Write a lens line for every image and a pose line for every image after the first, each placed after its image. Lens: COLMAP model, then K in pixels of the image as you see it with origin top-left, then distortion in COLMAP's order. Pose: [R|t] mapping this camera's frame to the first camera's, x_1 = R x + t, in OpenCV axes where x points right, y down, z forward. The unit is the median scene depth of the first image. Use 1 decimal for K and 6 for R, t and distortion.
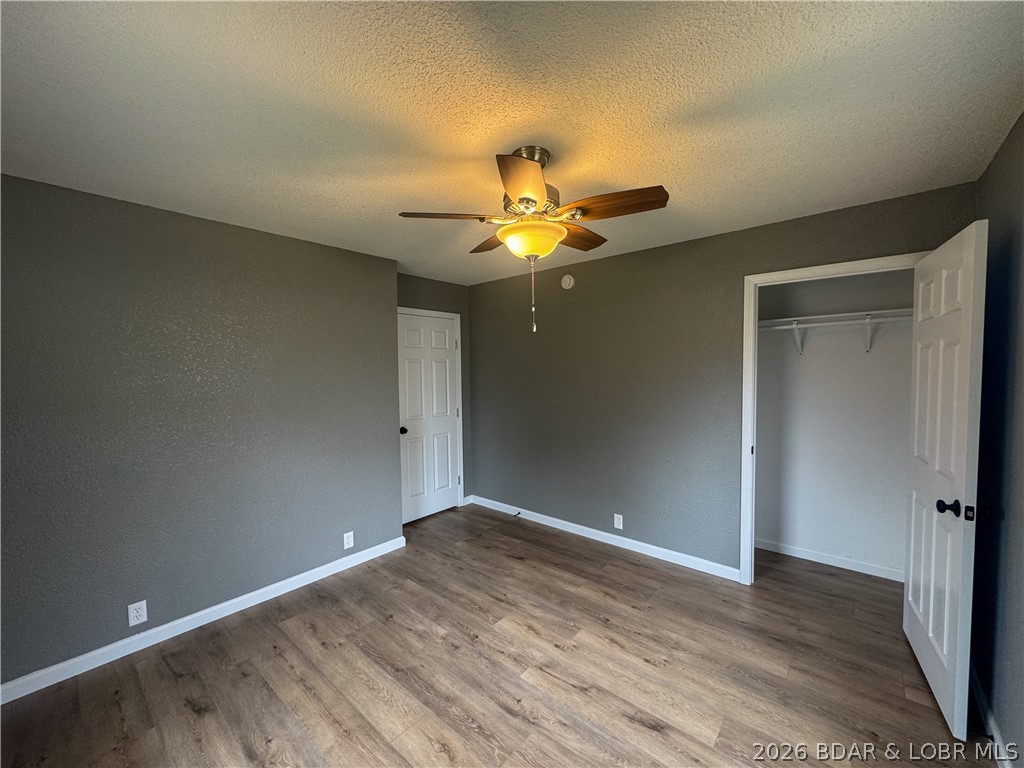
lens RADIAL K [[407.2, 0, 515.5], [0, 407.2, 382.6], [0, 0, 1]] dist [-0.002392, 0.000004]
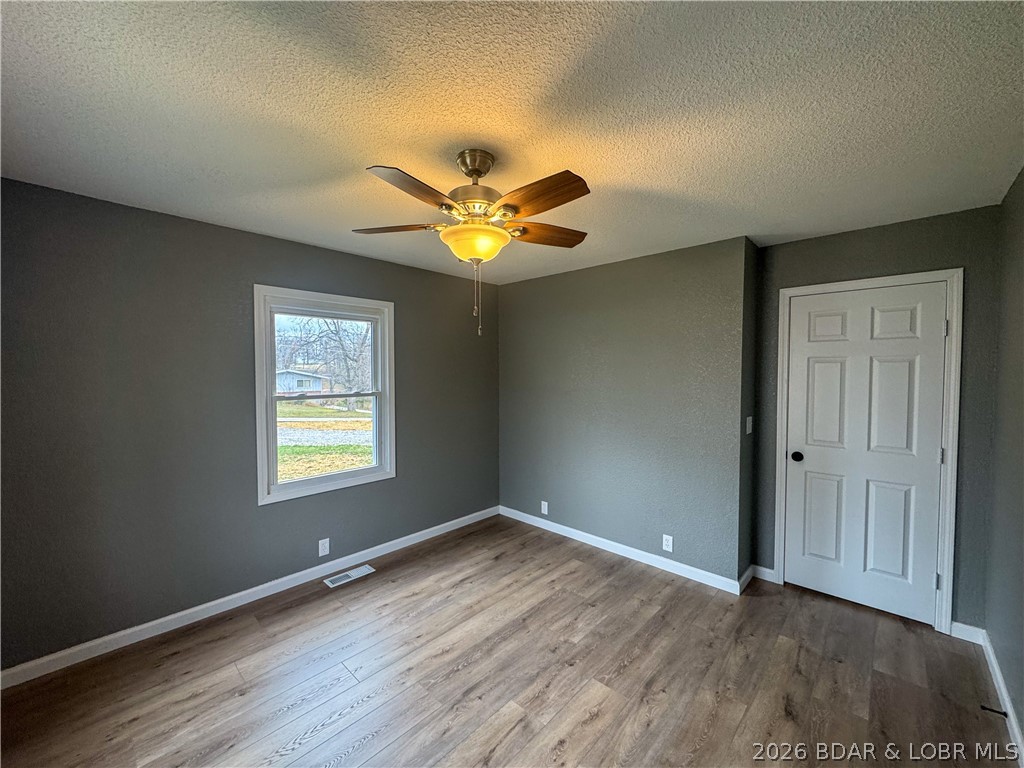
lens RADIAL K [[407.2, 0, 510.7], [0, 407.2, 388.3], [0, 0, 1]] dist [-0.002392, 0.000004]
pose [[-0.047546, 0.054532, -0.997379, 0.833774], [-0.037424, 0.997710, 0.056334, -0.047313], [0.998168, 0.040005, -0.045397, 0.925867]]
